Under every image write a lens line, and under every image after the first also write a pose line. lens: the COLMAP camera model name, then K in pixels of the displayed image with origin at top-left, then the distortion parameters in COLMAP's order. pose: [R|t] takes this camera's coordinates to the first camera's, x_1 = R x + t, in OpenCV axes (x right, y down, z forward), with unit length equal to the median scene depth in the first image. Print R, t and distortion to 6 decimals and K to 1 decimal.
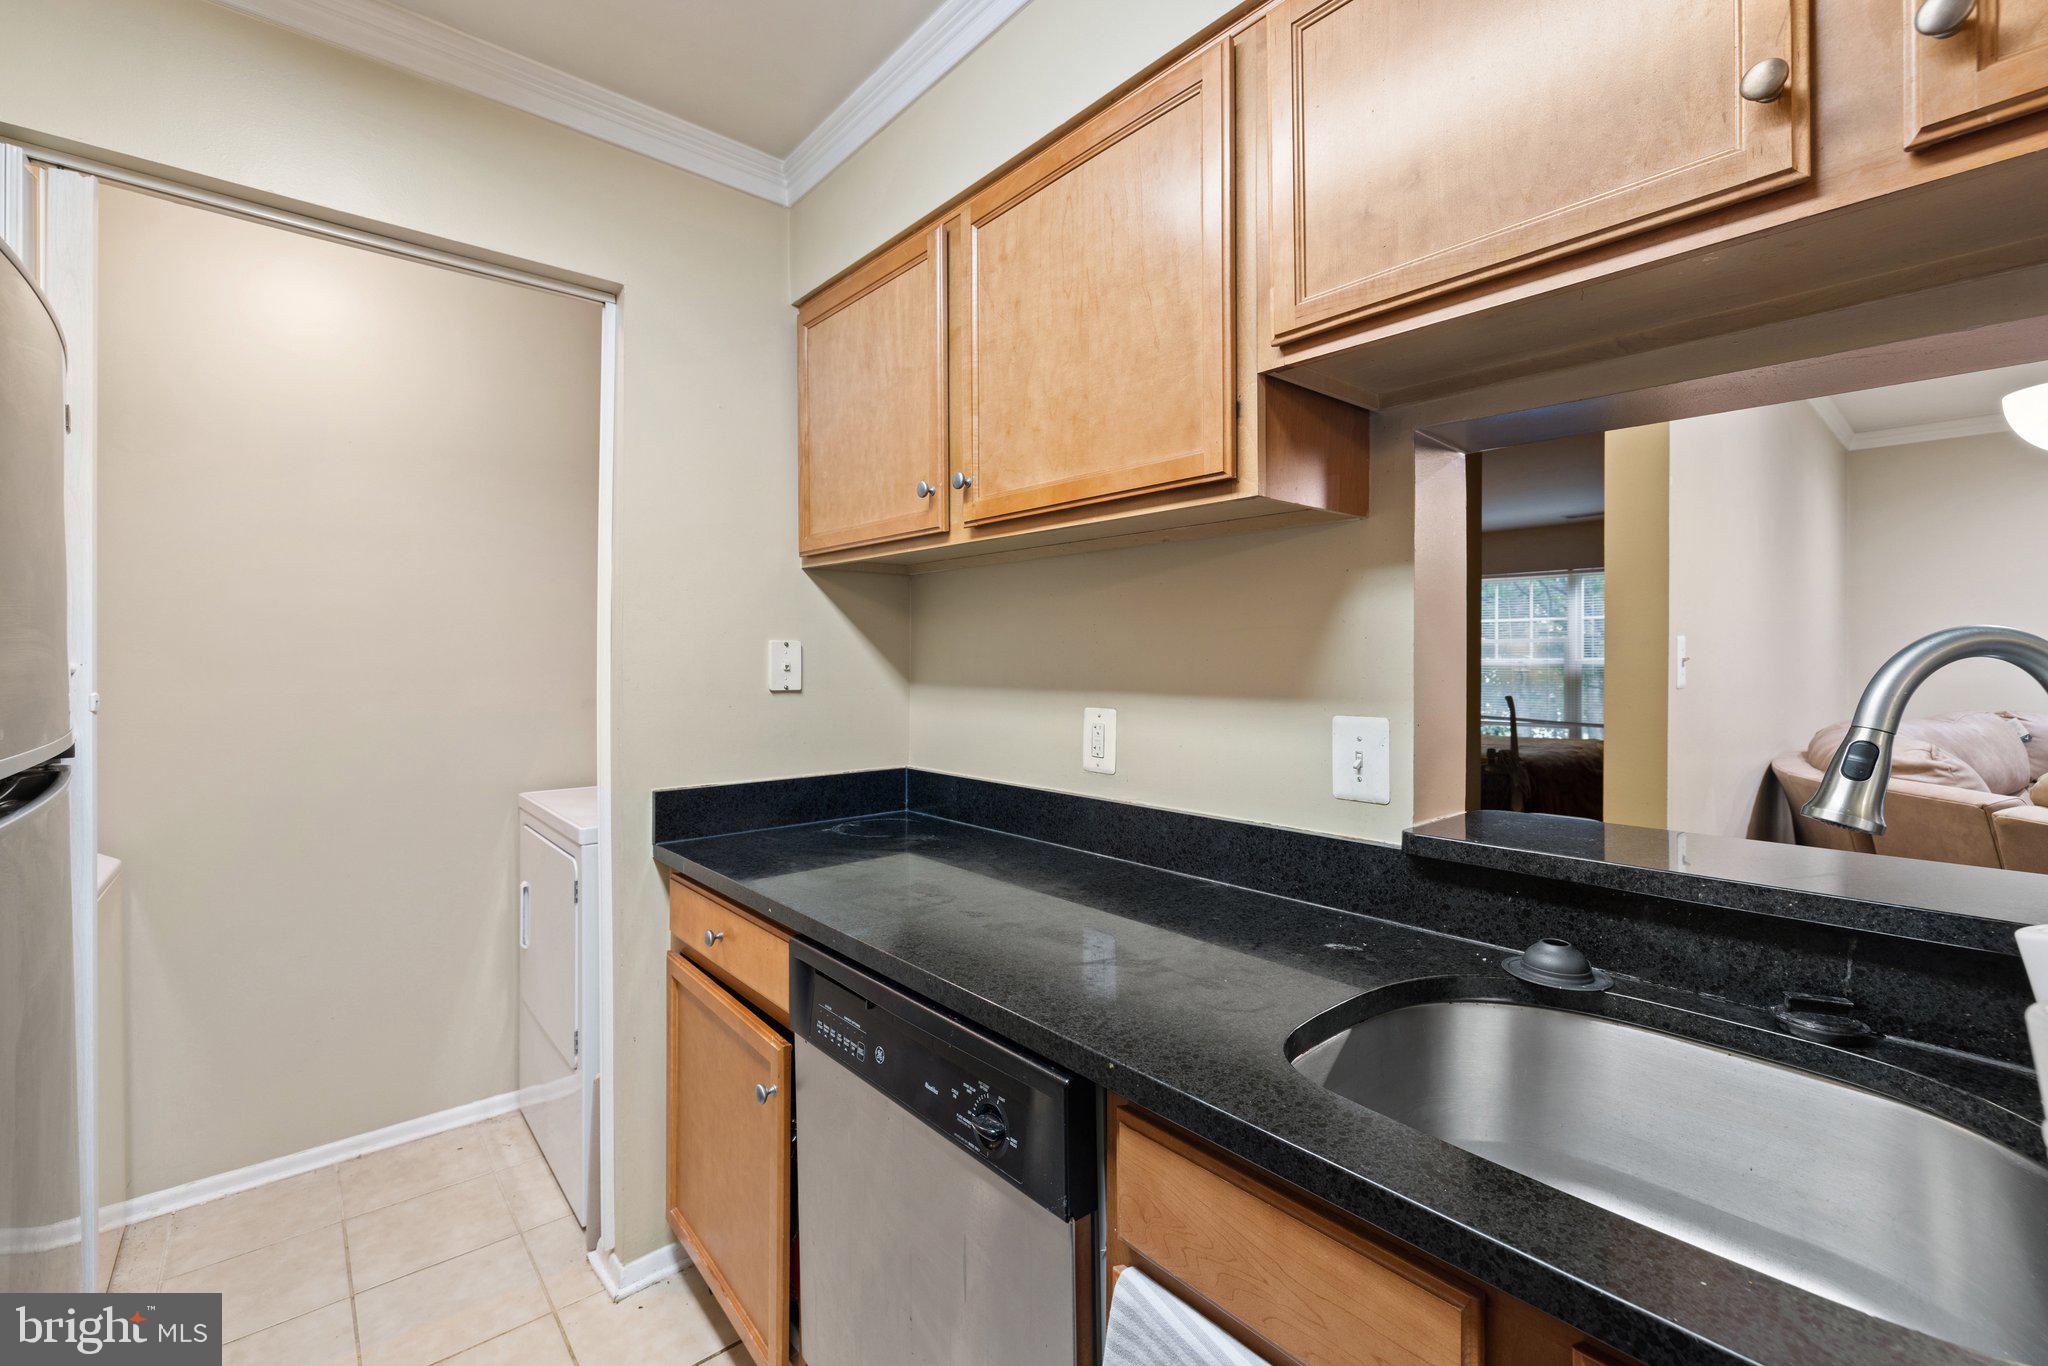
lens RADIAL K [[866.4, 0, 1016.7], [0, 866.4, 663.6], [0, 0, 1]] dist [-0.000909, 0.000212]
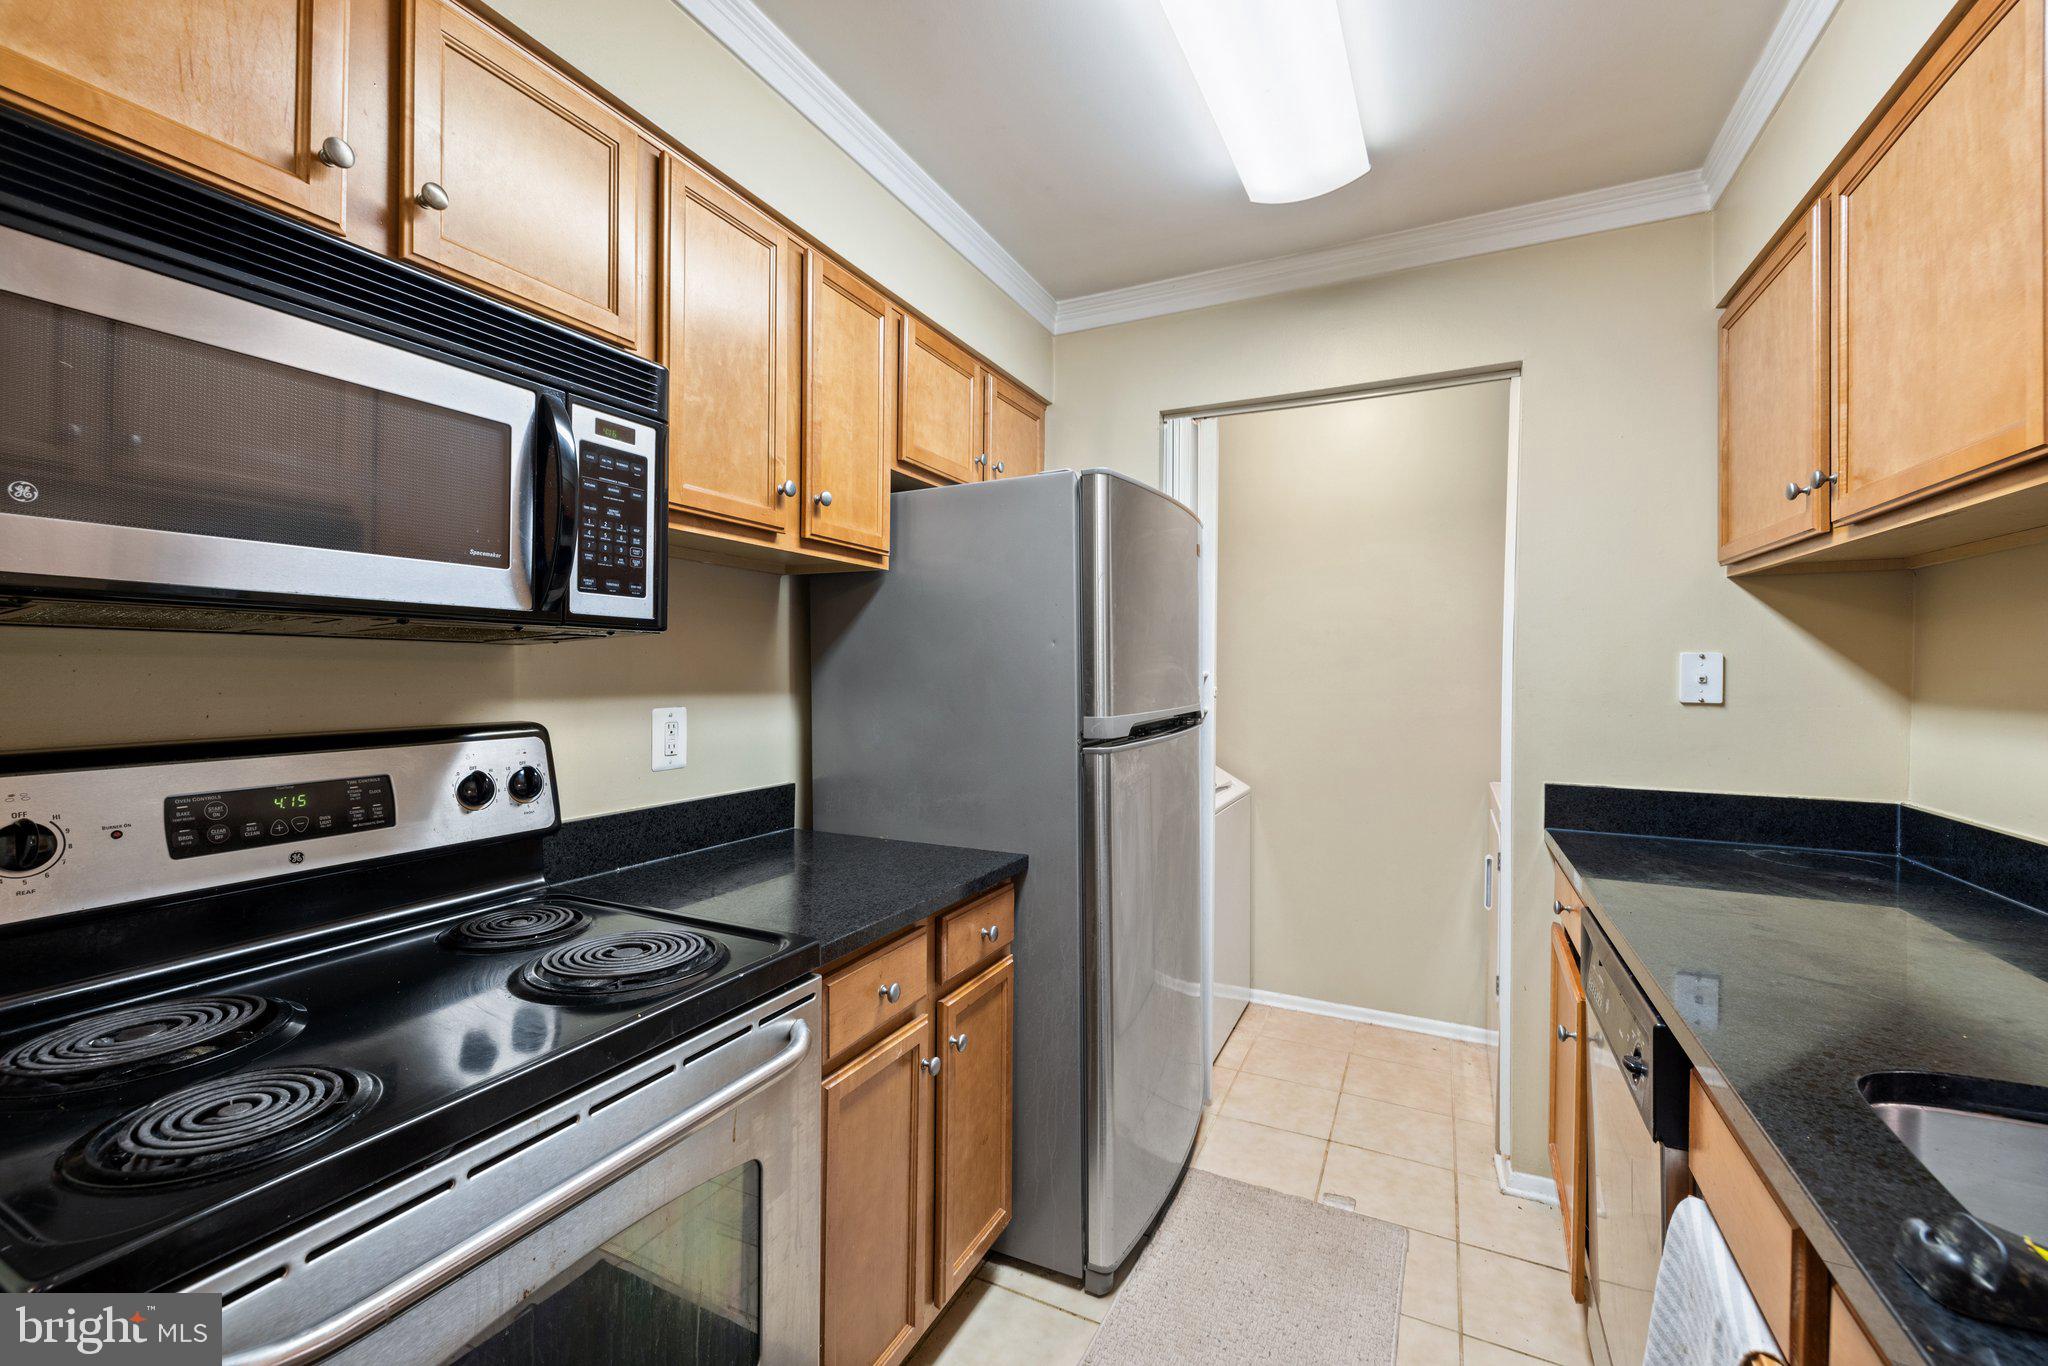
lens RADIAL K [[870.5, 0, 986.6], [0, 870.5, 665.2], [0, 0, 1]] dist [0.000492, -0.000888]
pose [[0.379187, 0.000996, -0.925319, 0.343017], [-0.011249, 0.999930, -0.003533, 0.000791], [0.925252, 0.011749, 0.379172, -0.130143]]
